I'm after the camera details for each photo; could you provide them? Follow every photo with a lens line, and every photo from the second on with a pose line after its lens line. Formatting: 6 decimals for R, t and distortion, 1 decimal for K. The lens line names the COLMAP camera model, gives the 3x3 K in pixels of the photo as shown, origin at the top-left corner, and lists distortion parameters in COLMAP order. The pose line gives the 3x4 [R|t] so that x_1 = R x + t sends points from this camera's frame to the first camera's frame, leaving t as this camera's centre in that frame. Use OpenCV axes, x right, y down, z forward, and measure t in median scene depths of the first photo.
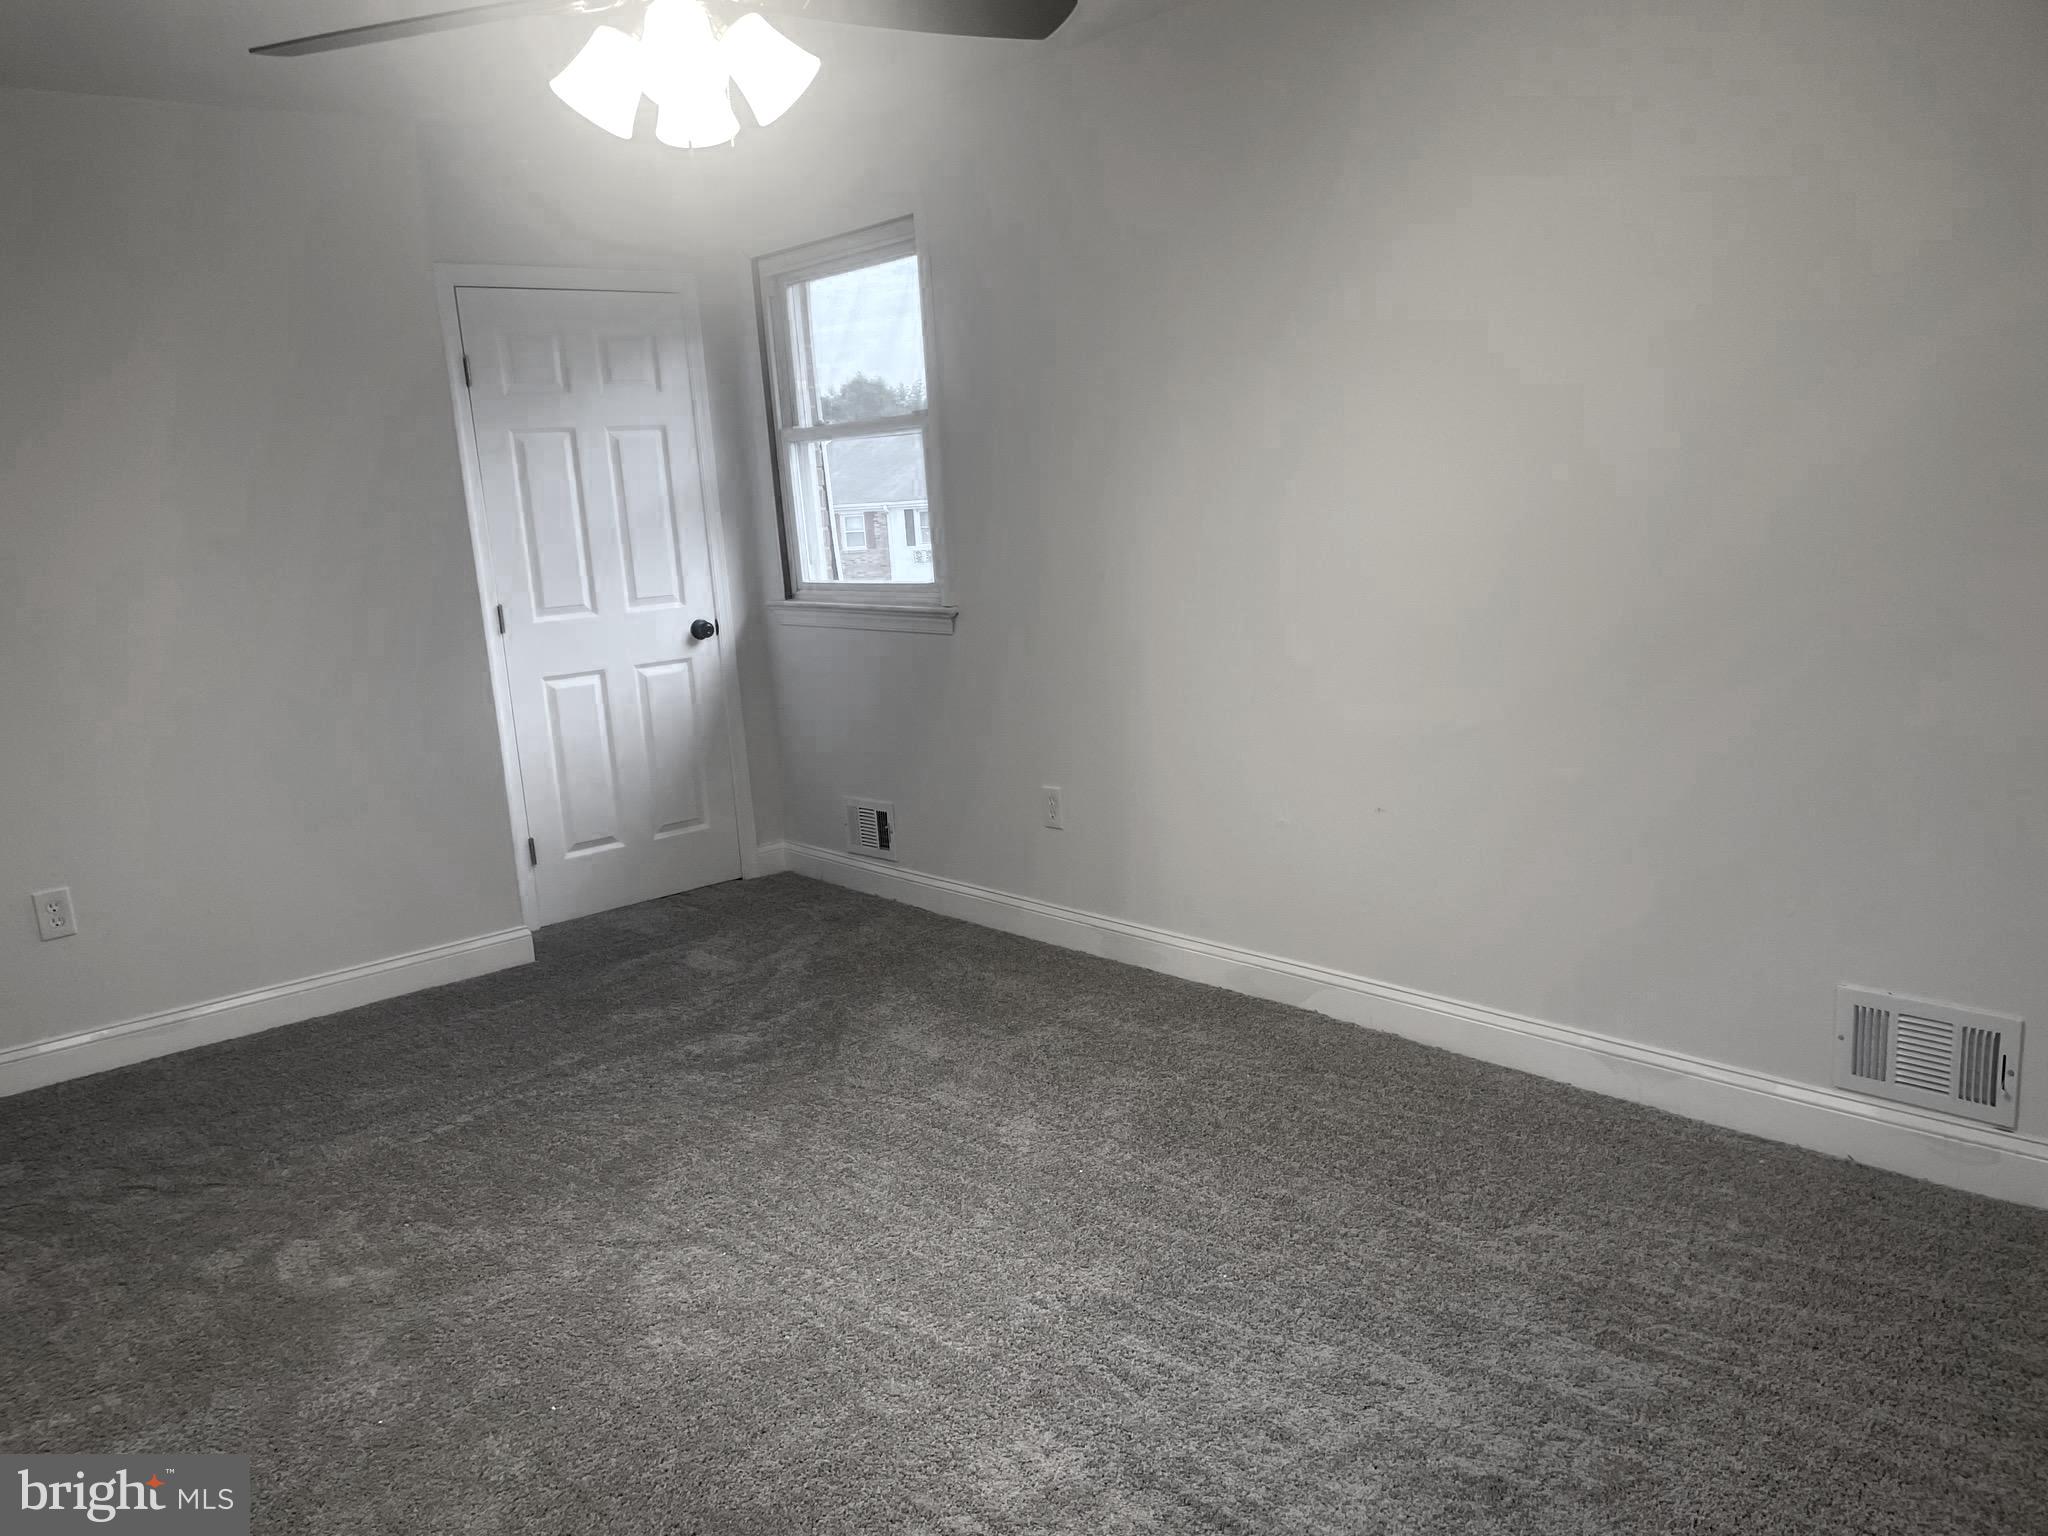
lens RADIAL K [[1542.9, 0, 1032.3], [0, 1542.9, 775.9], [0, 0, 1]] dist [0.089220, -0.114810]
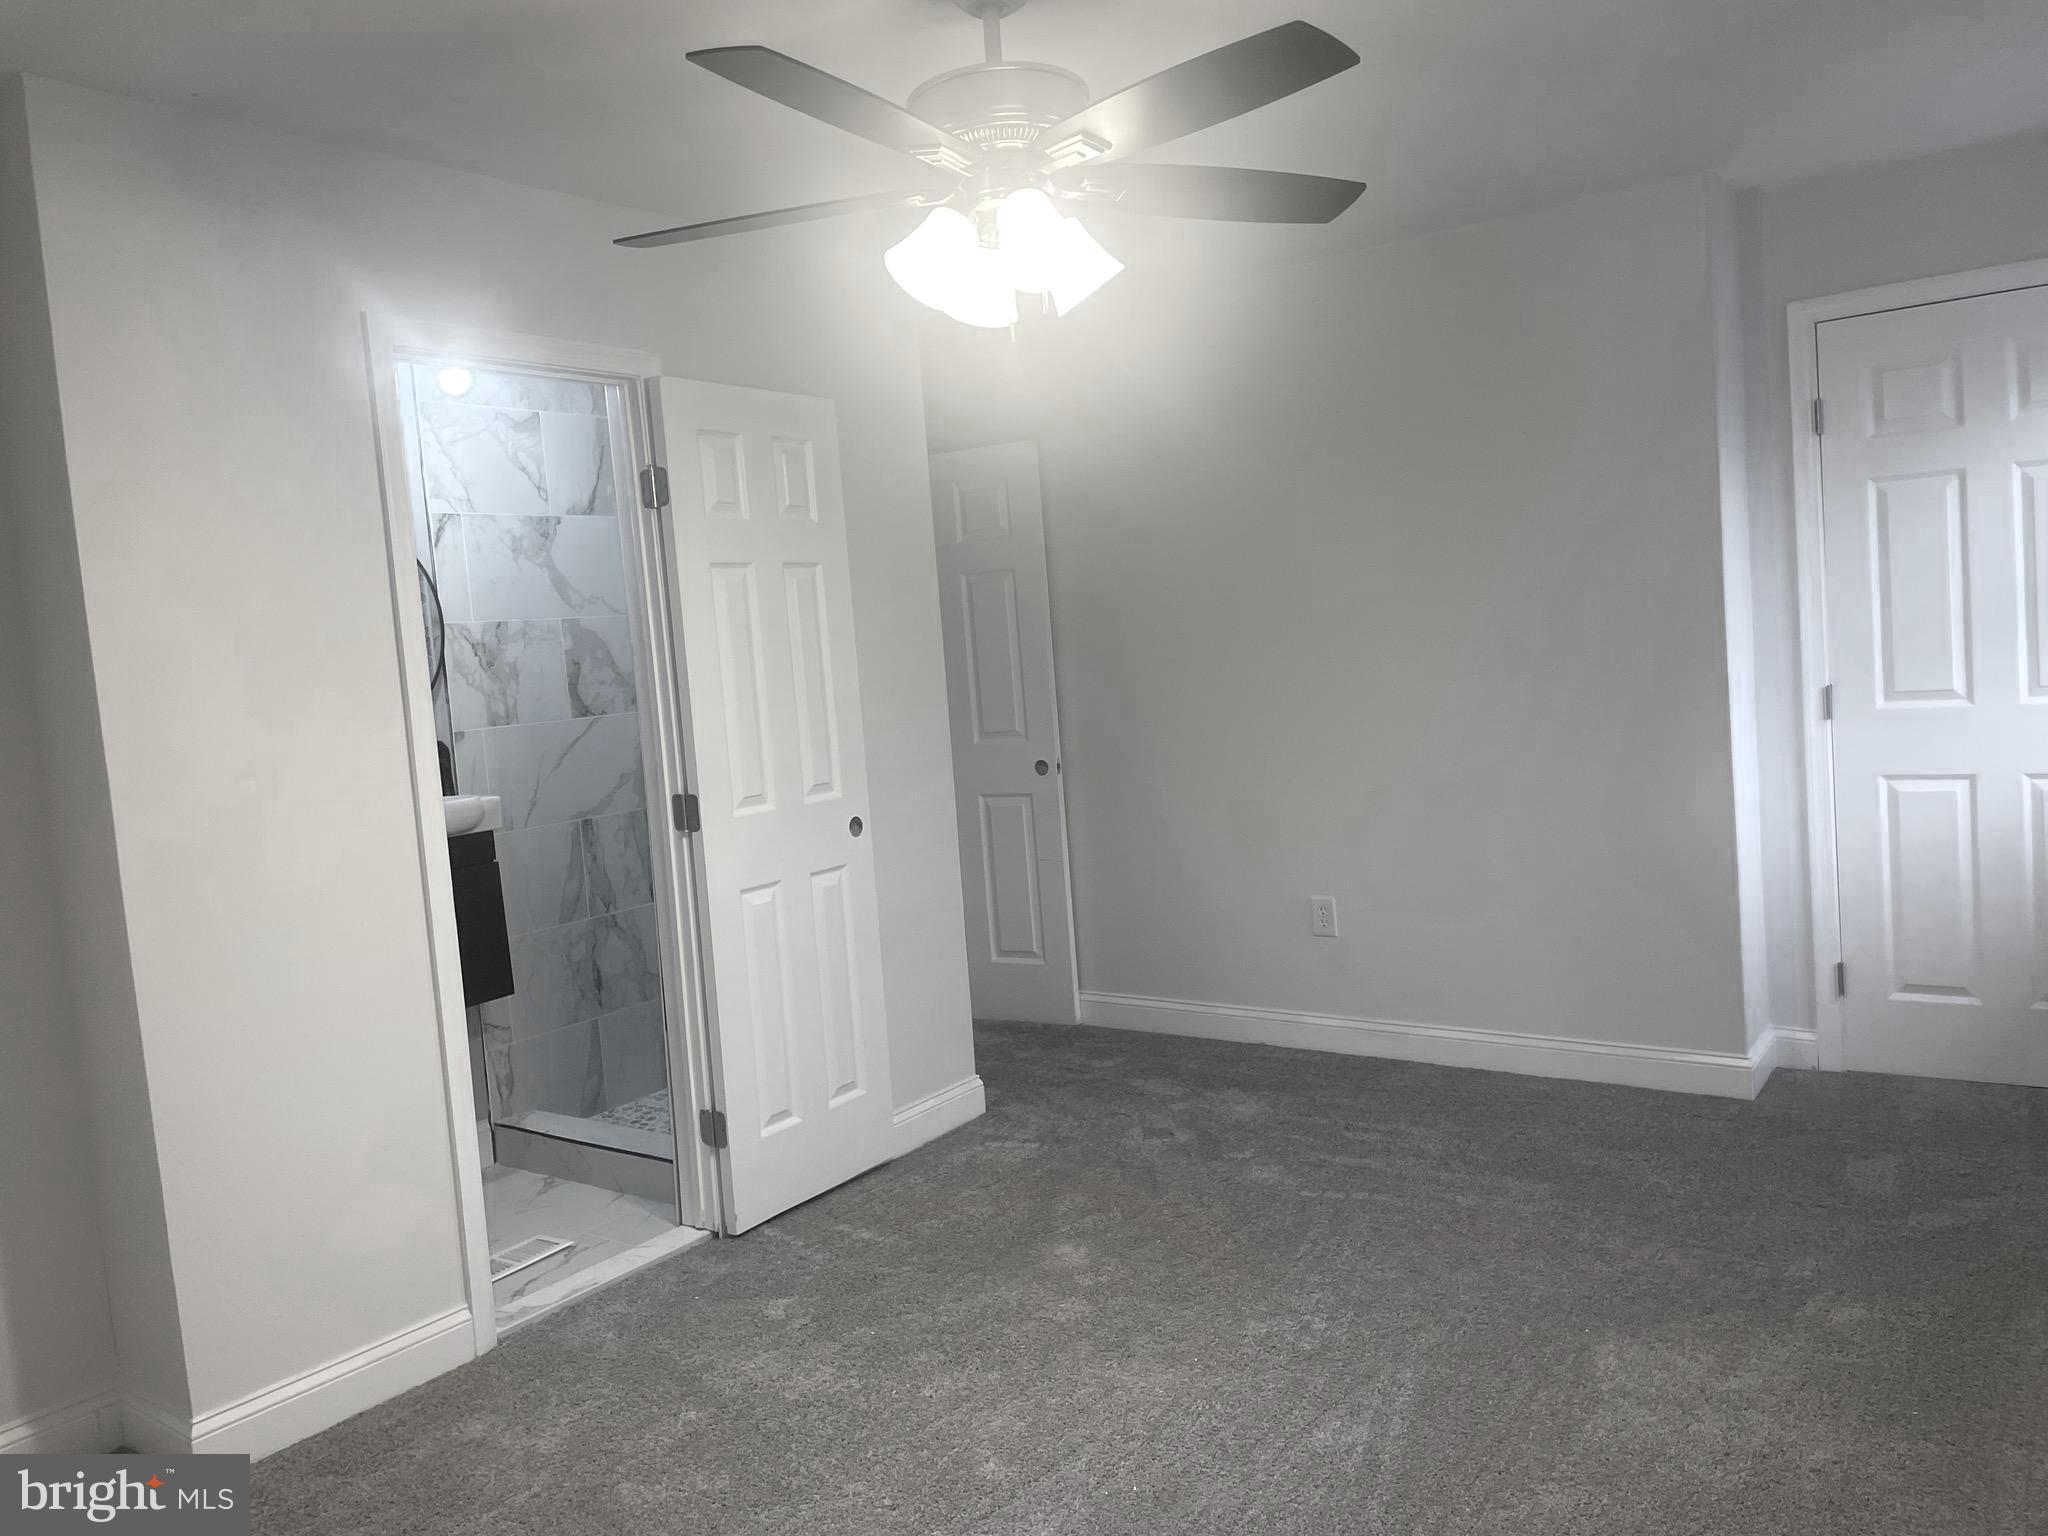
lens RADIAL K [[1542.9, 0, 1031.8], [0, 1542.9, 762.7], [0, 0, 1]] dist [0.089220, -0.114810]
pose [[0.235096, 0.121711, -0.964322, 0.381155], [-0.125292, 0.987646, 0.094109, -0.092274], [0.963863, 0.098697, 0.247441, 0.364596]]
